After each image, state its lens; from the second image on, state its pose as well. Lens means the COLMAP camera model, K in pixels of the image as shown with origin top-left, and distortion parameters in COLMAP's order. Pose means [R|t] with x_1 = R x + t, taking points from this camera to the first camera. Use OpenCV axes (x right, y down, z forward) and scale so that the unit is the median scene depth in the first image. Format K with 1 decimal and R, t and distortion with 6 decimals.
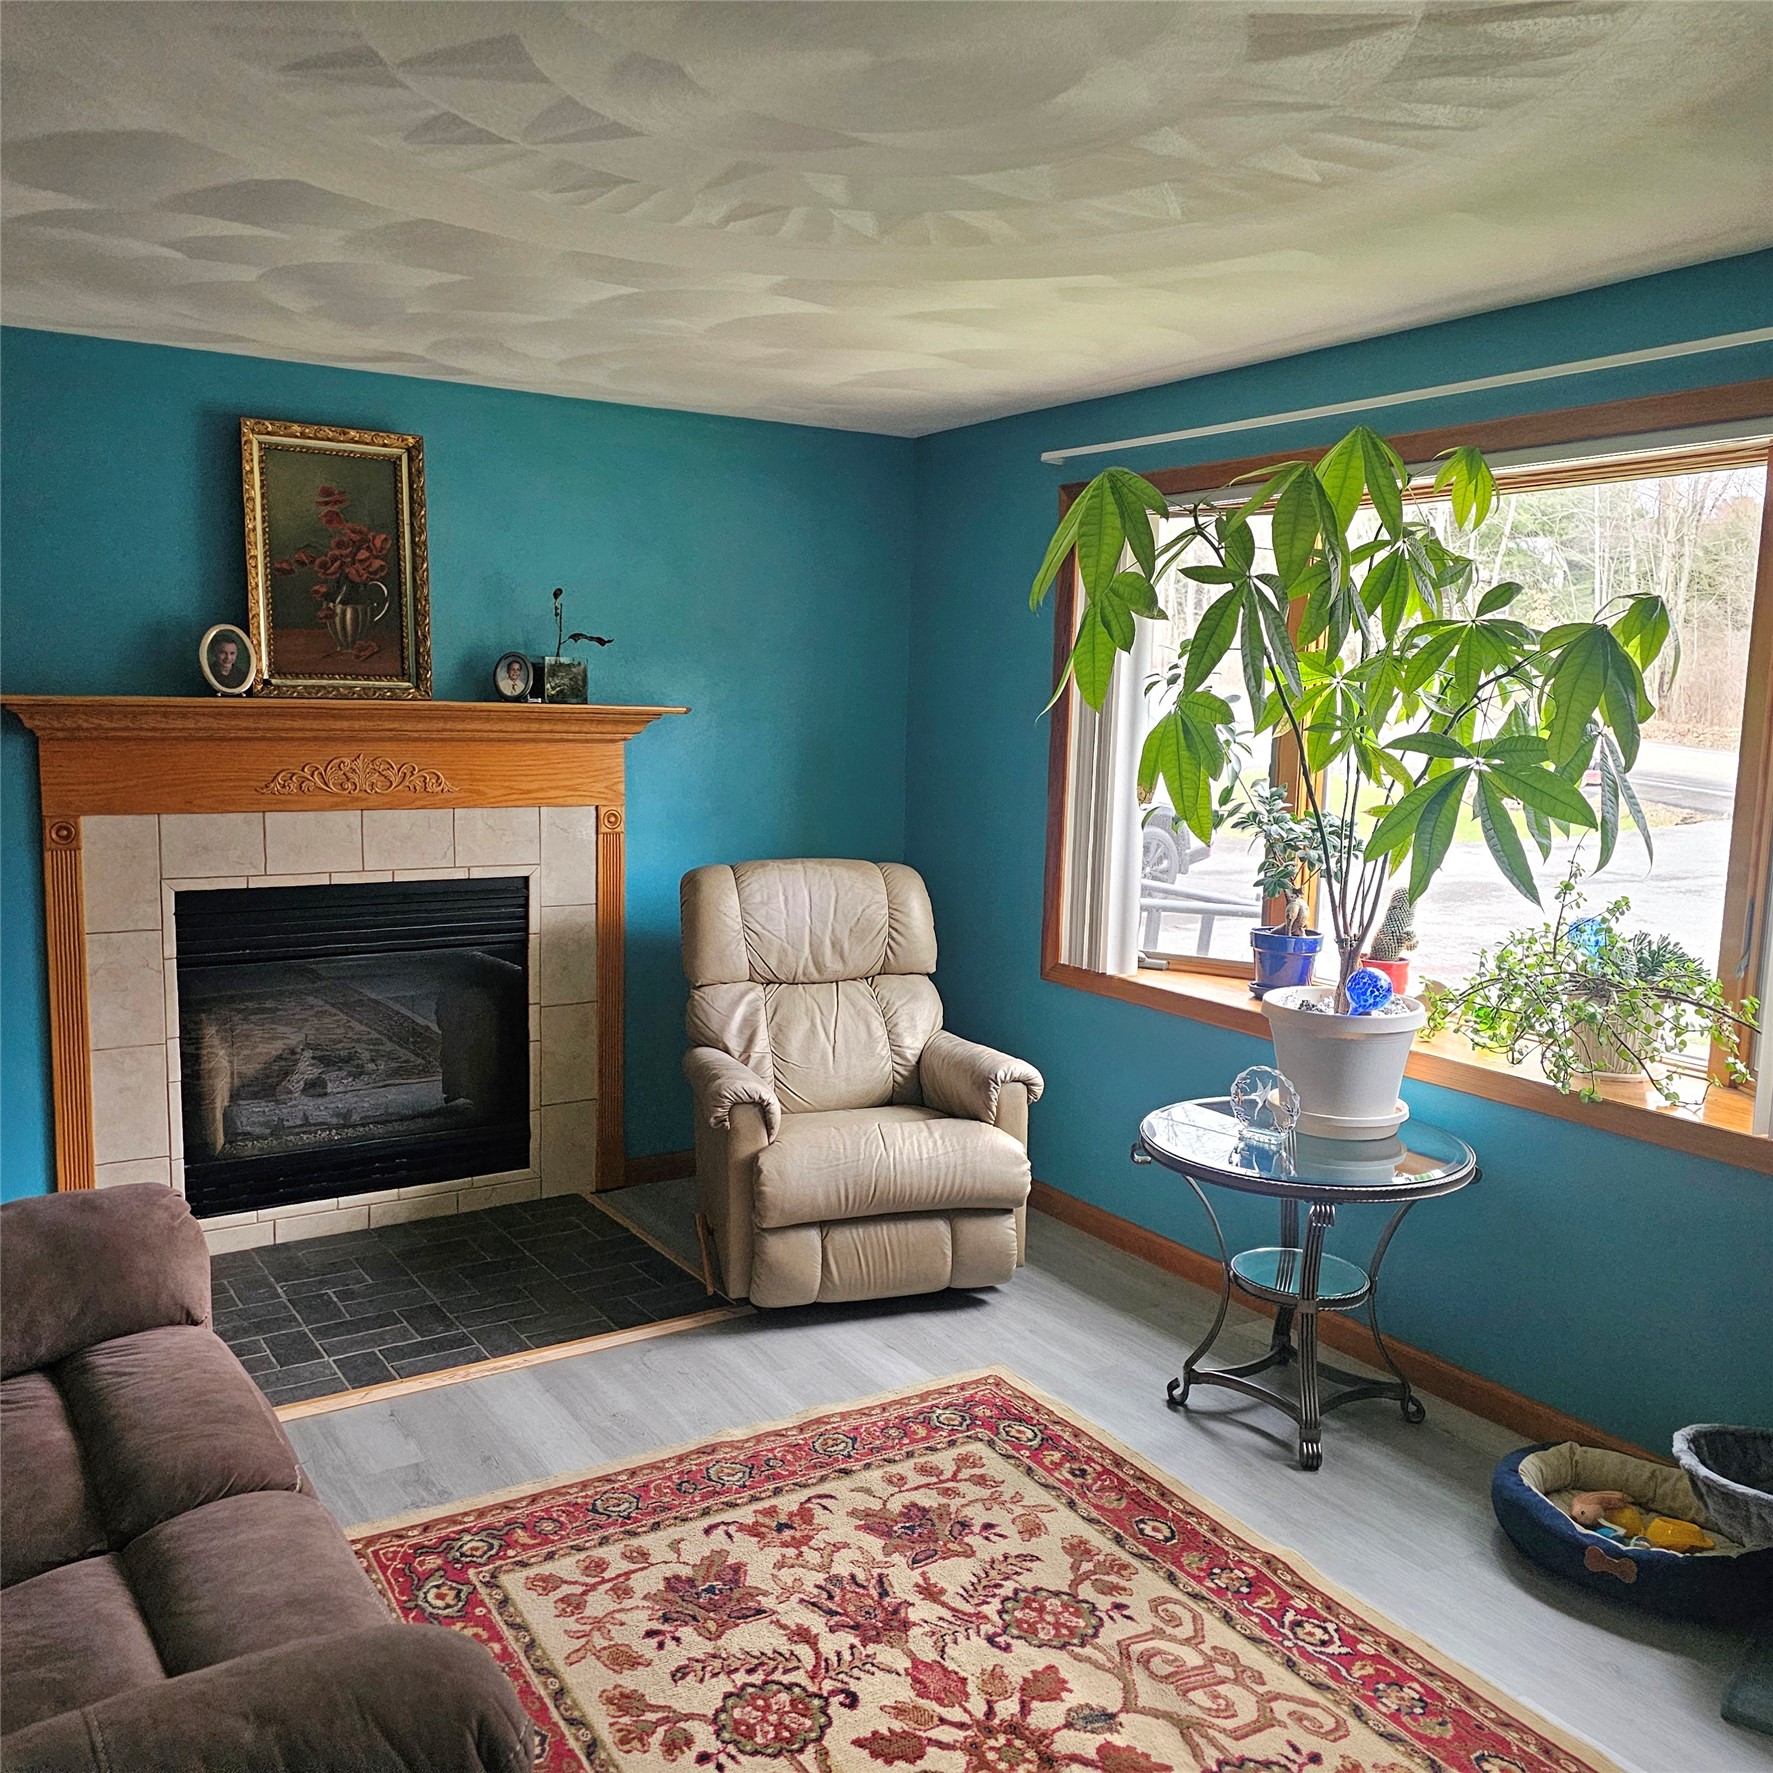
lens RADIAL K [[1568.0, 0, 888.0], [0, 1568.0, 891.7], [0, 0, 1]] dist [0.083205, -0.089687]
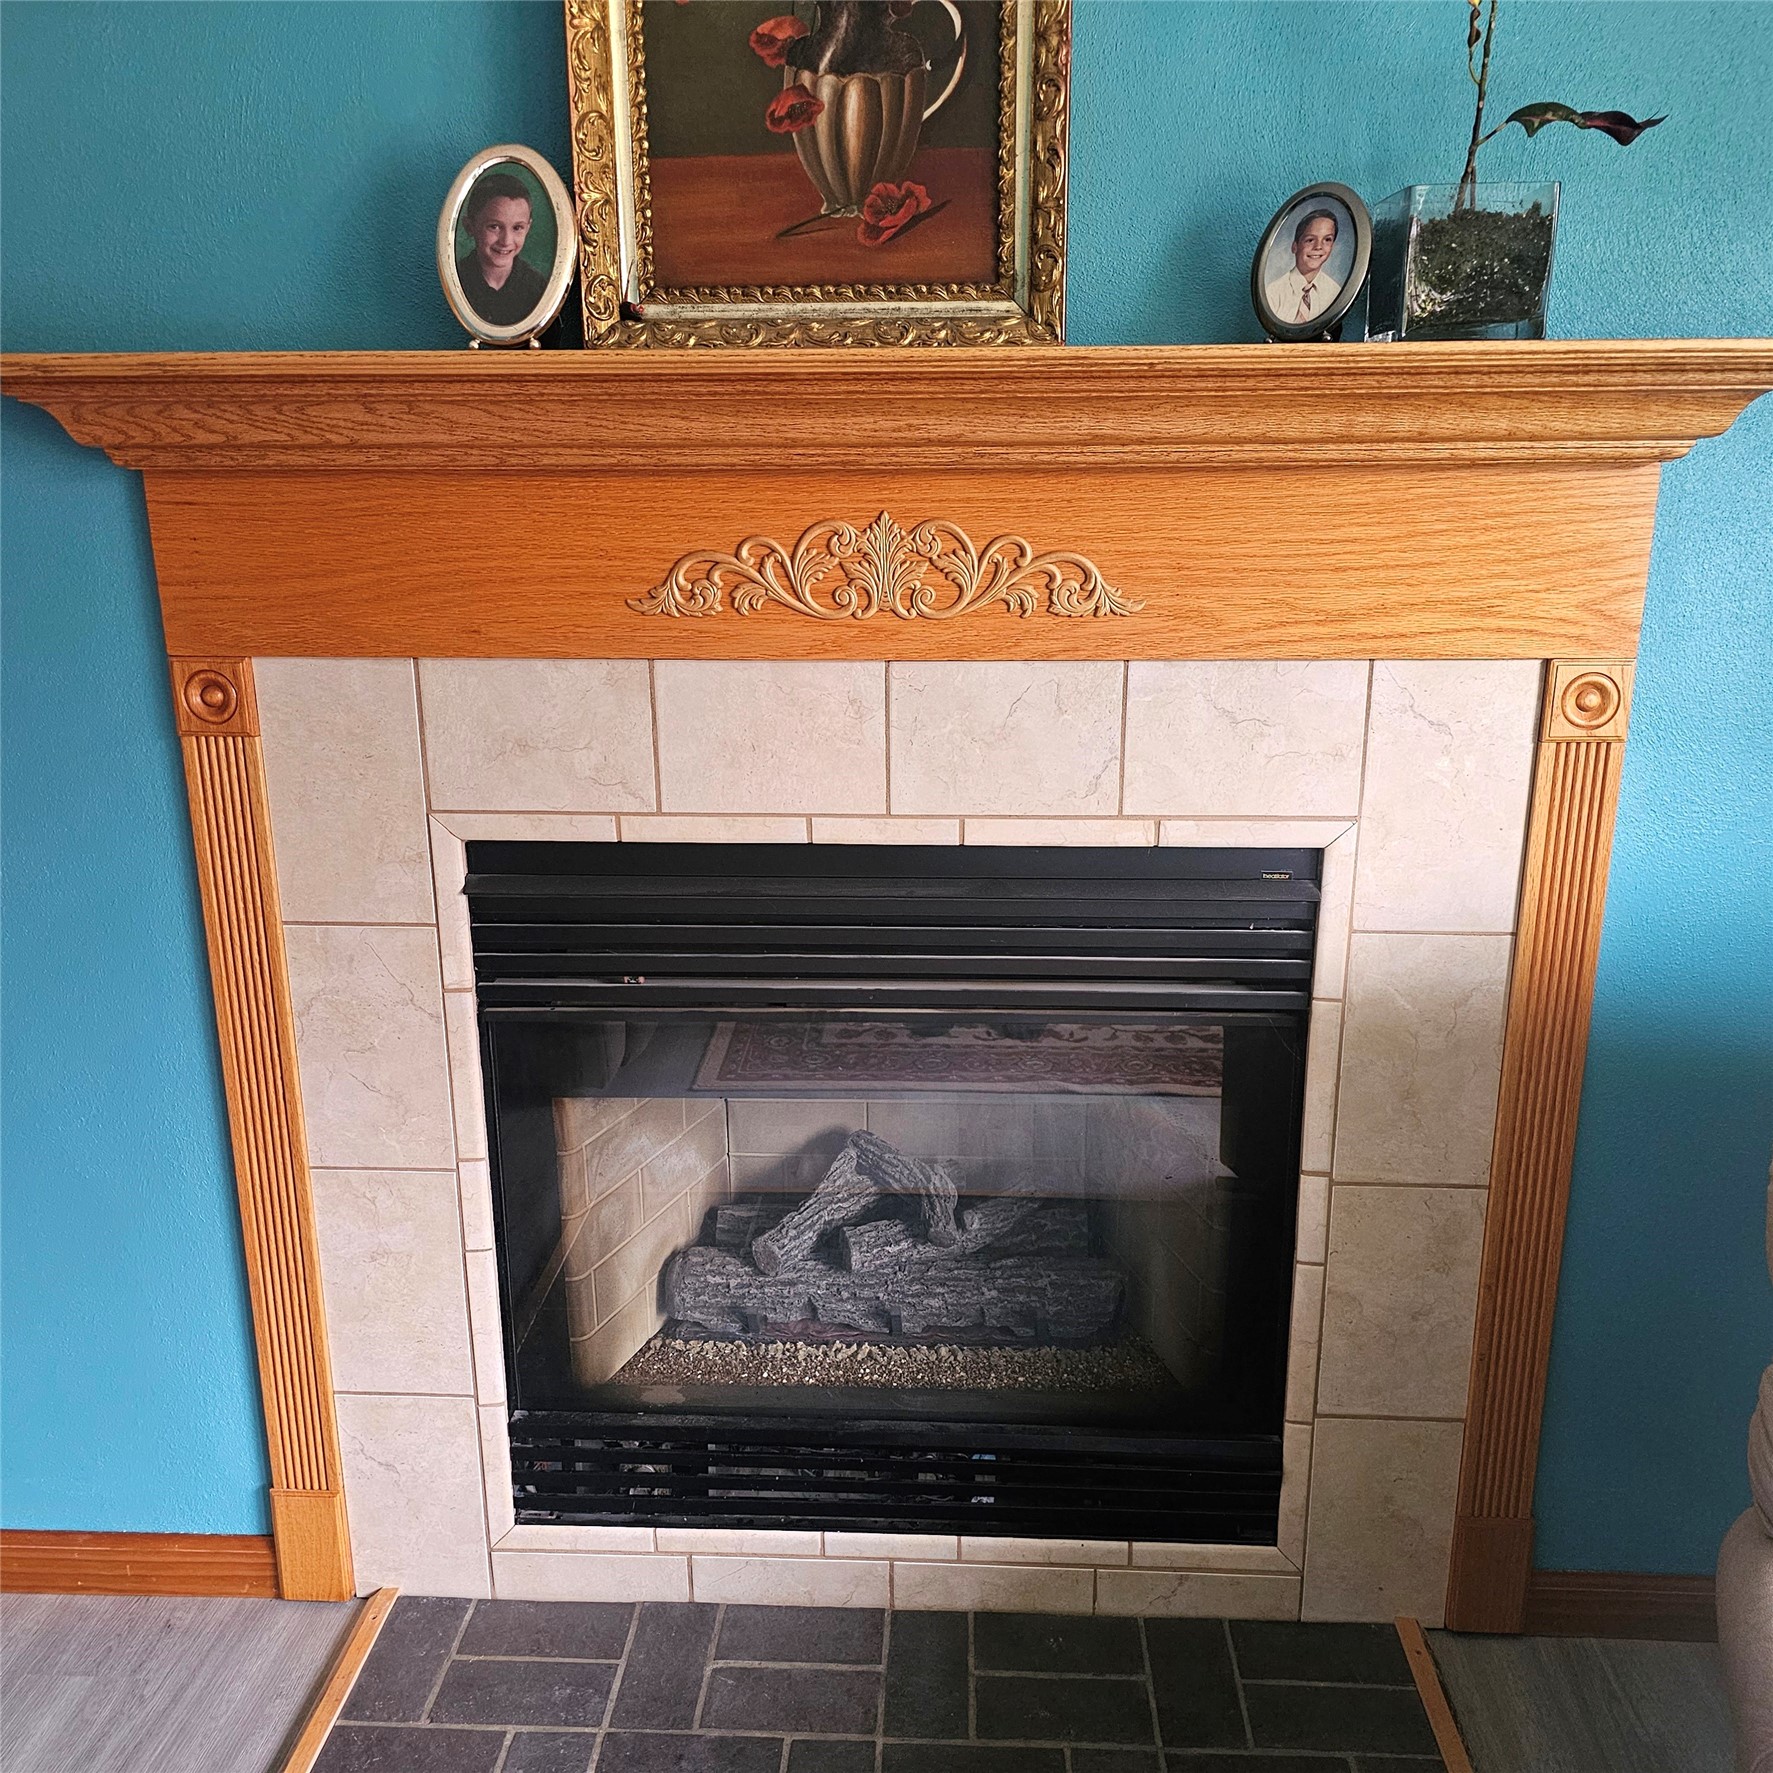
lens RADIAL K [[1568.0, 0, 888.0], [0, 1568.0, 891.7], [0, 0, 1]] dist [0.083205, -0.089687]
pose [[0.808900, 0.134259, -0.572412, -0.102120], [-0.051256, 0.985975, 0.158828, -0.055661], [0.585708, -0.099136, 0.804437, 0.669919]]
